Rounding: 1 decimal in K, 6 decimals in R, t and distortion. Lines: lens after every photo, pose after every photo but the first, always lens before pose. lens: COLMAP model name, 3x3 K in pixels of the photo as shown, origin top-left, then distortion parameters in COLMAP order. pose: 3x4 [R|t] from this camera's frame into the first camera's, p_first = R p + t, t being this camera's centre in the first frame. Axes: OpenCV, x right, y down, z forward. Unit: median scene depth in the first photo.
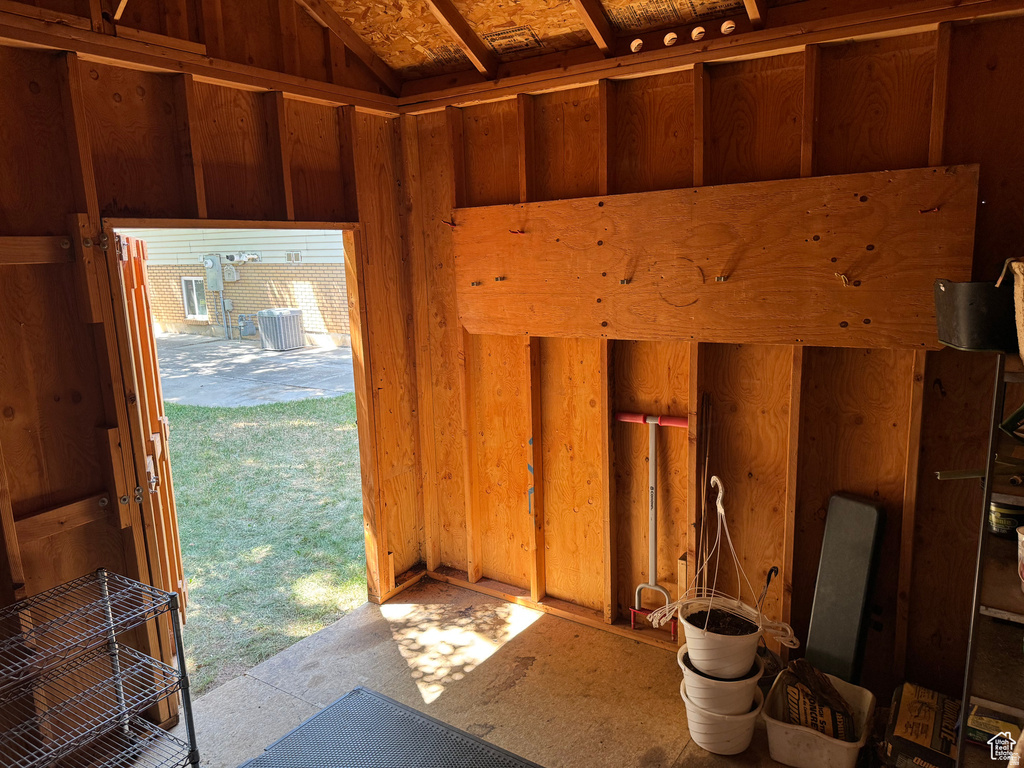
lens RADIAL K [[716.9, 0, 508.5], [0, 716.9, 384.8], [0, 0, 1]] dist [0.072036, -0.080283]
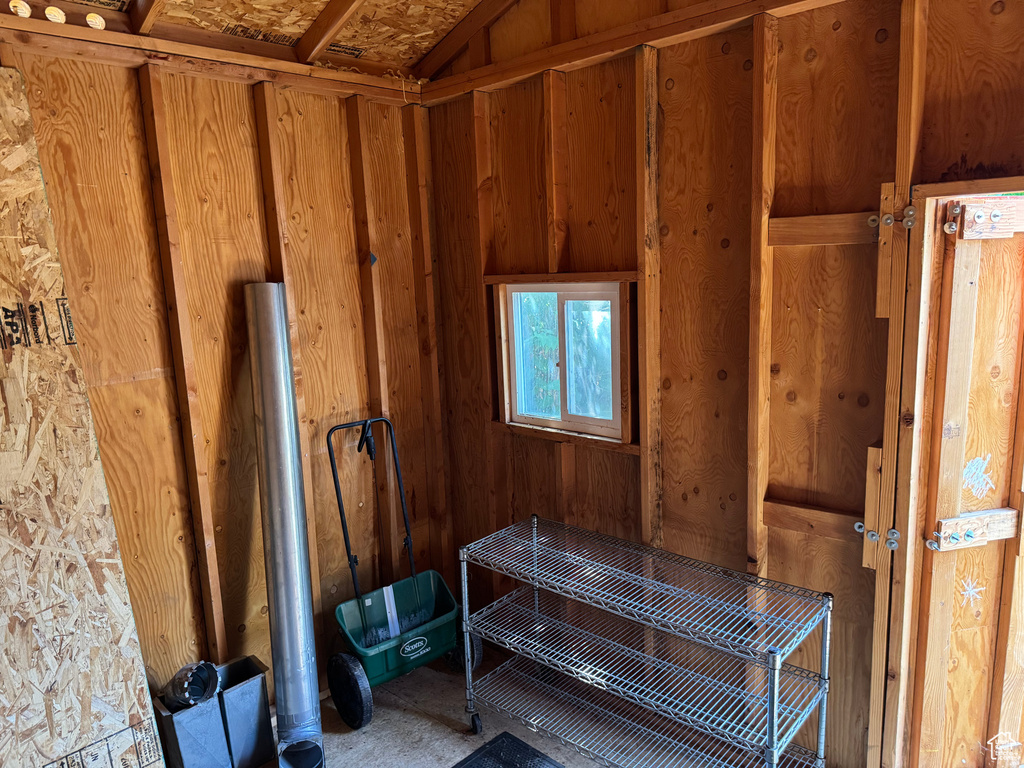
lens RADIAL K [[716.9, 0, 508.5], [0, 716.9, 384.8], [0, 0, 1]] dist [0.072036, -0.080283]
pose [[-0.145951, 0.205963, -0.967614, 0.304743], [-0.141545, 0.963677, 0.226475, -0.140347], [0.979114, 0.170015, -0.111497, 0.705358]]
